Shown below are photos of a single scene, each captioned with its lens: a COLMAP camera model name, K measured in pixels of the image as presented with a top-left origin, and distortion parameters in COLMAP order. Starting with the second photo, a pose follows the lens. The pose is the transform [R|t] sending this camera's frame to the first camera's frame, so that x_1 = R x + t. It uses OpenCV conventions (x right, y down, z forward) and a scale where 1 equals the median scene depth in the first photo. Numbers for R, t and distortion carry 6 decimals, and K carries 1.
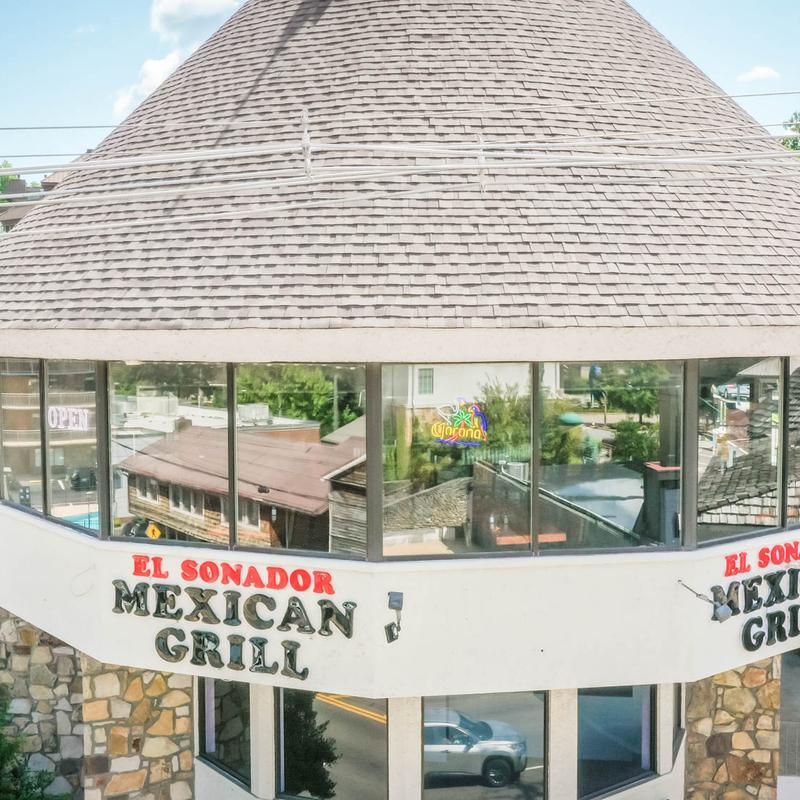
lens RADIAL K [[1146.7, 0, 390.4], [0, 1146.7, 390.9], [0, 0, 1]] dist [0.018043, -0.042088]
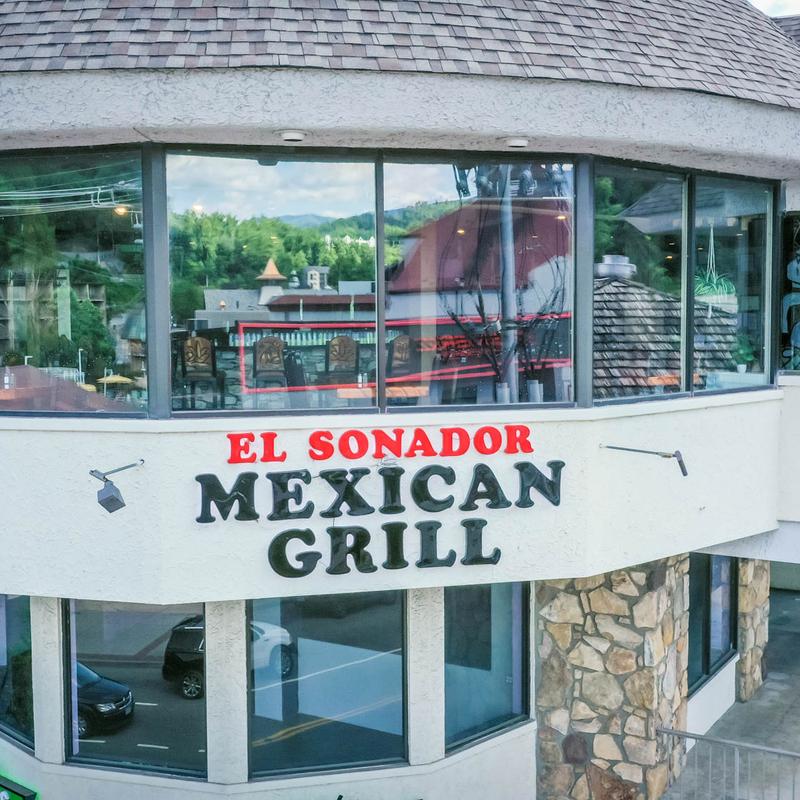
lens RADIAL K [[1146.7, 0, 390.4], [0, 1146.7, 390.9], [0, 0, 1]] dist [0.018043, -0.042088]
pose [[0.909010, 0.026795, -0.415913, 0.626759], [-0.024393, 0.999641, 0.011090, 0.100314], [0.416061, 0.000065, 0.909337, 0.378189]]
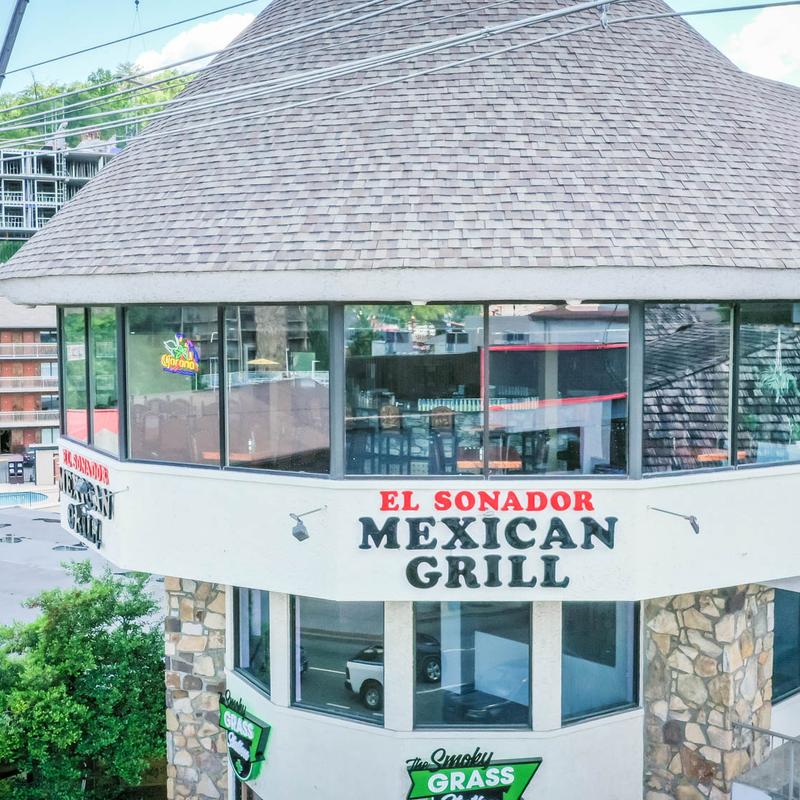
lens RADIAL K [[1146.7, 0, 390.4], [0, 1146.7, 390.9], [0, 0, 1]] dist [0.018043, -0.042088]
pose [[0.779284, 0.046670, -0.624930, 0.892145], [-0.040543, 0.998889, 0.024041, 0.023902], [0.625358, 0.006602, 0.780310, 0.166848]]
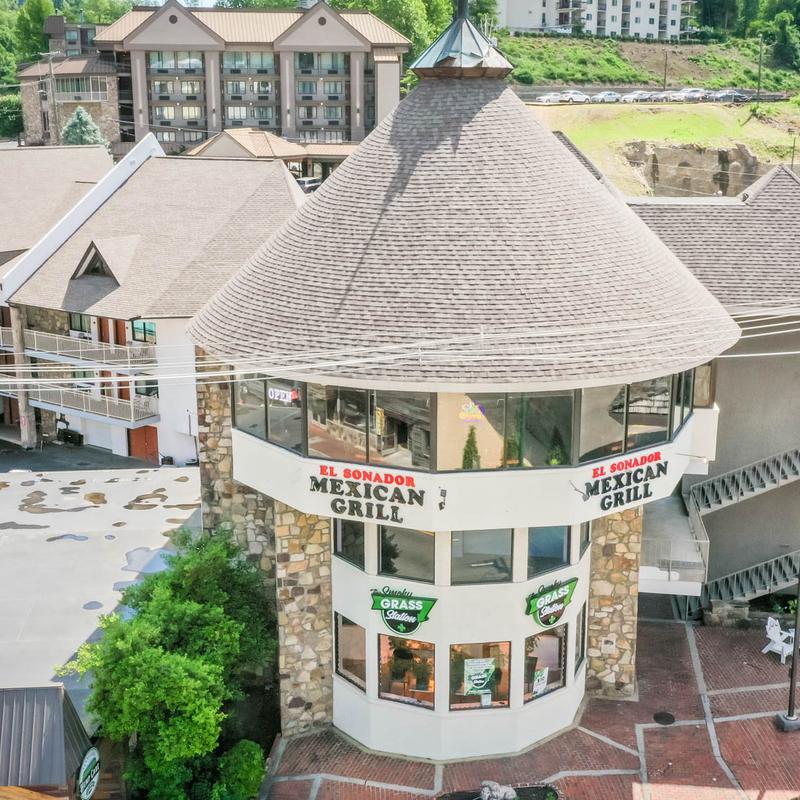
lens RADIAL K [[1146.7, 0, 390.4], [0, 1146.7, 390.9], [0, 0, 1]] dist [0.018043, -0.042088]
pose [[0.999903, 0.006111, -0.012497, -0.062269], [-0.003867, 0.985032, 0.172328, -0.351207], [0.013363, -0.172263, 0.984960, -1.050864]]
